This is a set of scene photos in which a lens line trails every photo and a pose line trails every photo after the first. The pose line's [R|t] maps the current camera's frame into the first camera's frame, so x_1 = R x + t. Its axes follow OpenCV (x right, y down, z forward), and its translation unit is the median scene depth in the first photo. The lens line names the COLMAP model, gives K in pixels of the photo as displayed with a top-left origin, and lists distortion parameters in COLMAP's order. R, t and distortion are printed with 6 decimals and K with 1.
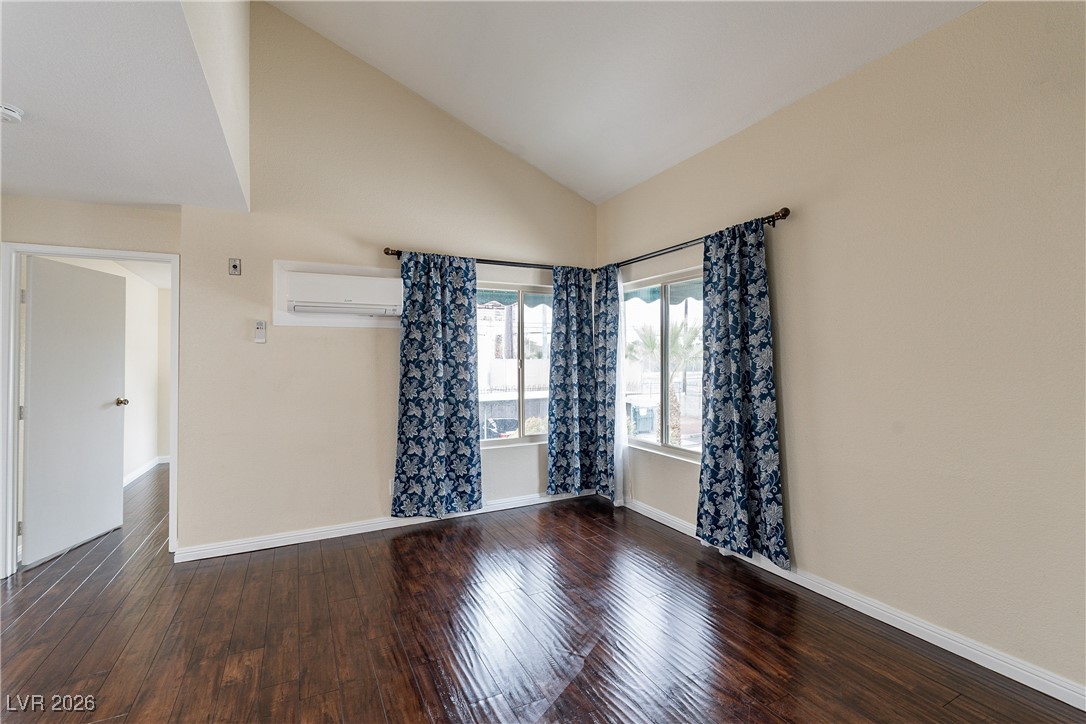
lens RADIAL K [[483.2, 0, 541.8], [0, 483.2, 351.9], [0, 0, 1]] dist [-0.000544, -0.000031]
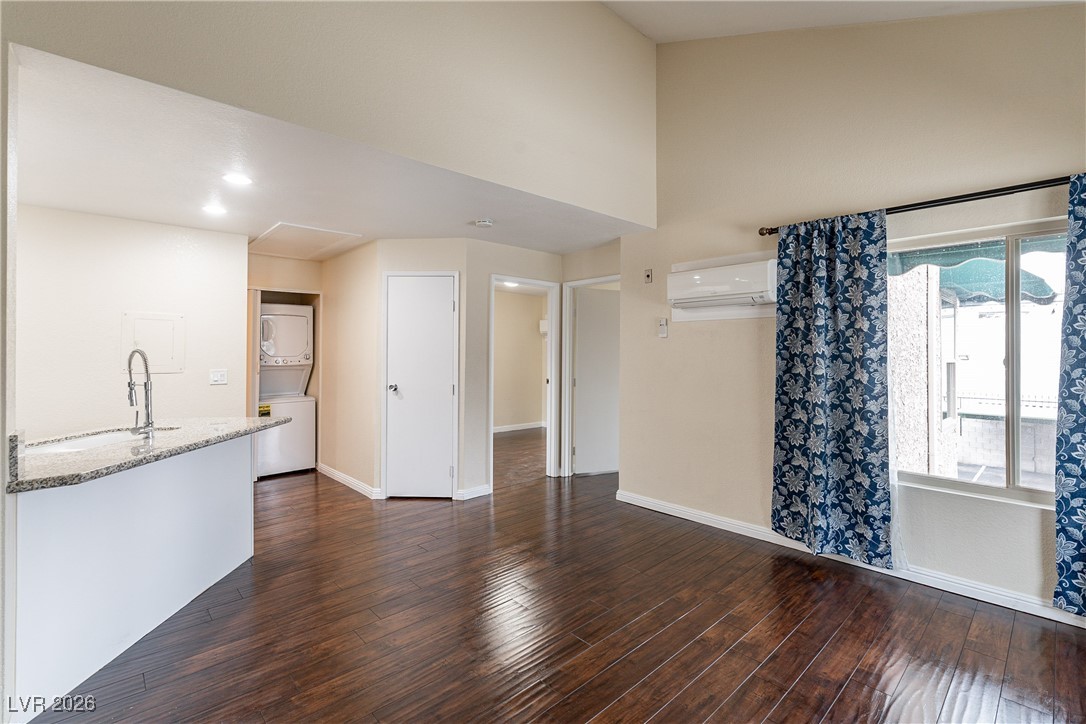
lens RADIAL K [[486.8, 0, 546.6], [0, 486.8, 347.5], [0, 0, 1]] dist [-0.001986, -0.000298]
pose [[0.276797, -0.000600, -0.960928, 0.412454], [0.010327, 0.999944, 0.002350, 0.000273], [0.960873, -0.010574, 0.276788, 0.343678]]
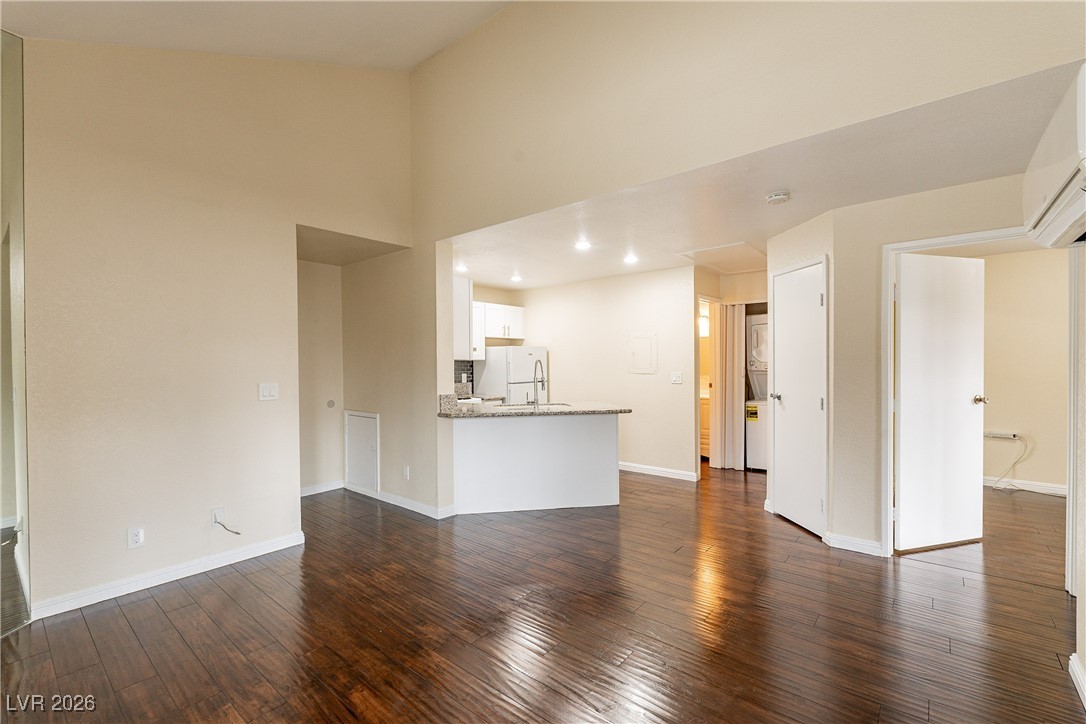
lens RADIAL K [[475.0, 0, 540.7], [0, 475.0, 364.7], [0, 0, 1]] dist [-0.001431, -0.000252]
pose [[-0.921229, 0.023407, -0.388316, 0.095012], [0.025817, 0.999666, -0.000991, 0.011687], [0.388163, -0.010938, -0.921526, 1.048727]]
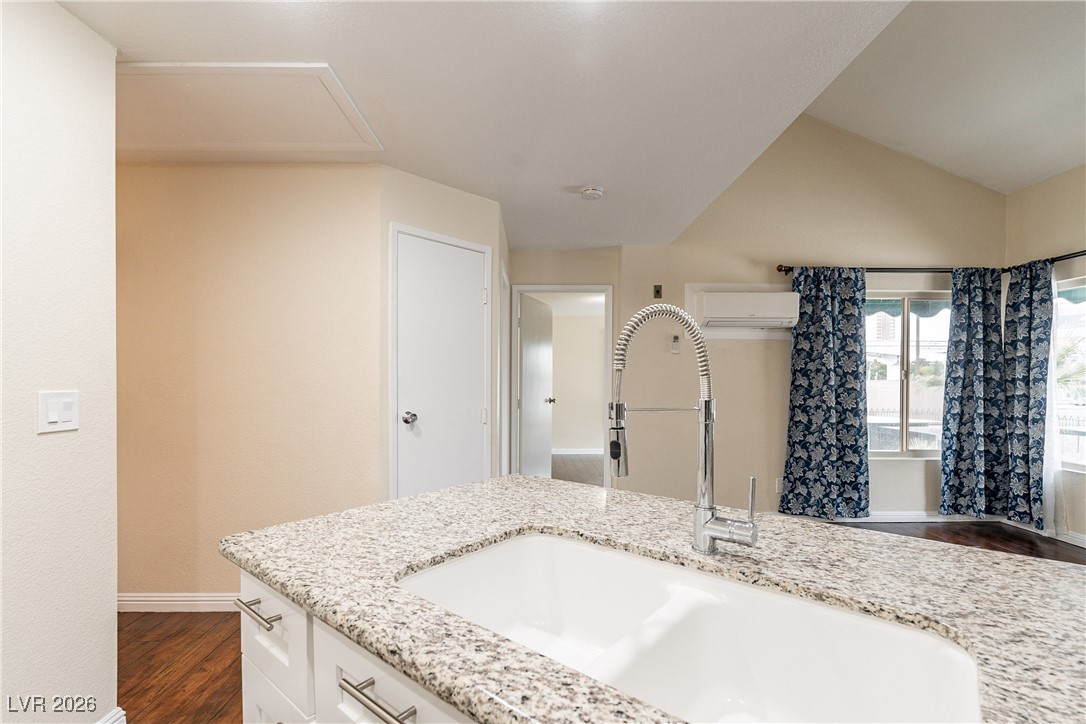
lens RADIAL K [[489.4, 0, 542.7], [0, 489.4, 385.6], [0, 0, 1]] dist [0.000018, 0.000514]
pose [[0.895562, 0.014988, -0.444684, -0.288241], [-0.003719, 0.999650, 0.026202, 0.026425], [0.444921, -0.021812, 0.895304, -0.212204]]
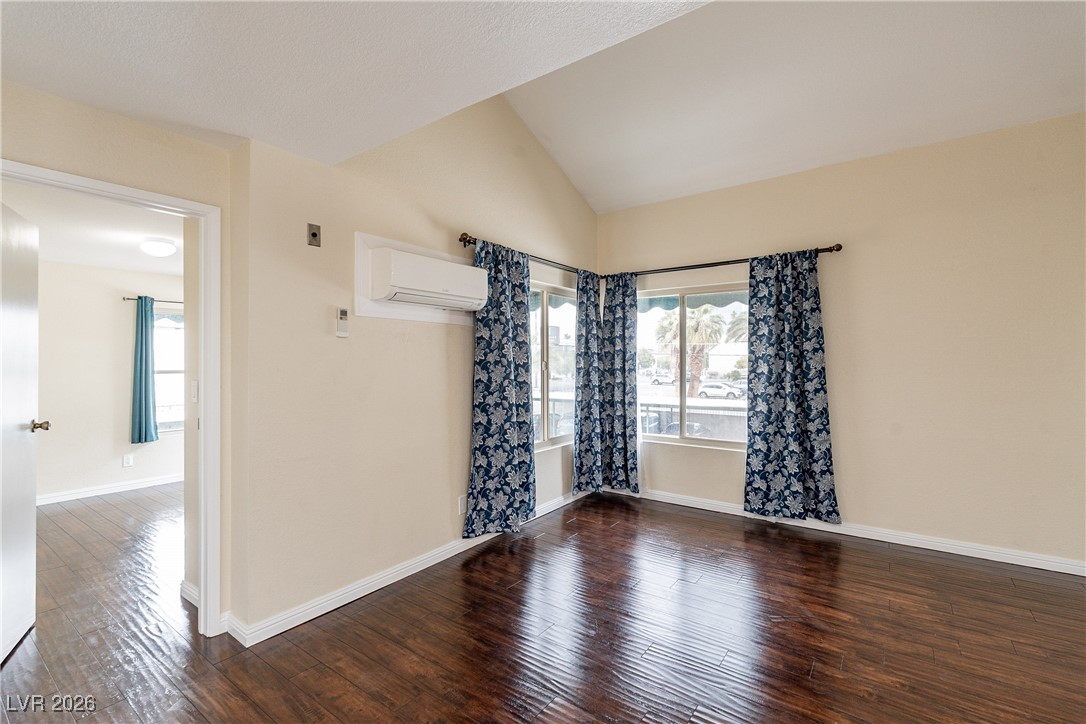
lens RADIAL K [[480.2, 0, 540.2], [0, 480.2, 358.0], [0, 0, 1]] dist [-0.001999, -0.000158]
pose [[0.893504, 0.007789, 0.448988, -0.555246], [-0.009385, 0.999955, 0.001330, 0.008759], [-0.448957, -0.005402, 0.893537, 0.149426]]
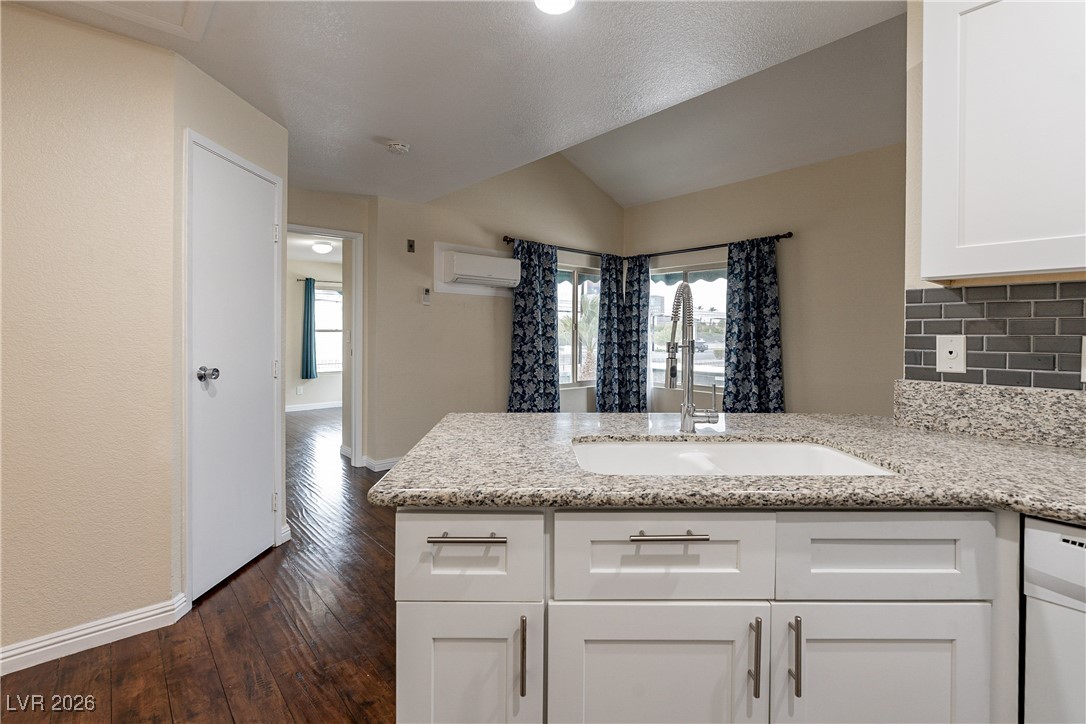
lens RADIAL K [[494.3, 0, 536.9], [0, 494.3, 334.9], [0, 0, 1]] dist [0.000331, 0.000006]
pose [[0.970464, 0.012297, 0.240933, -0.529250], [-0.016508, 0.999744, 0.015467, 0.030855], [-0.240681, -0.018988, 0.970419, -0.316664]]
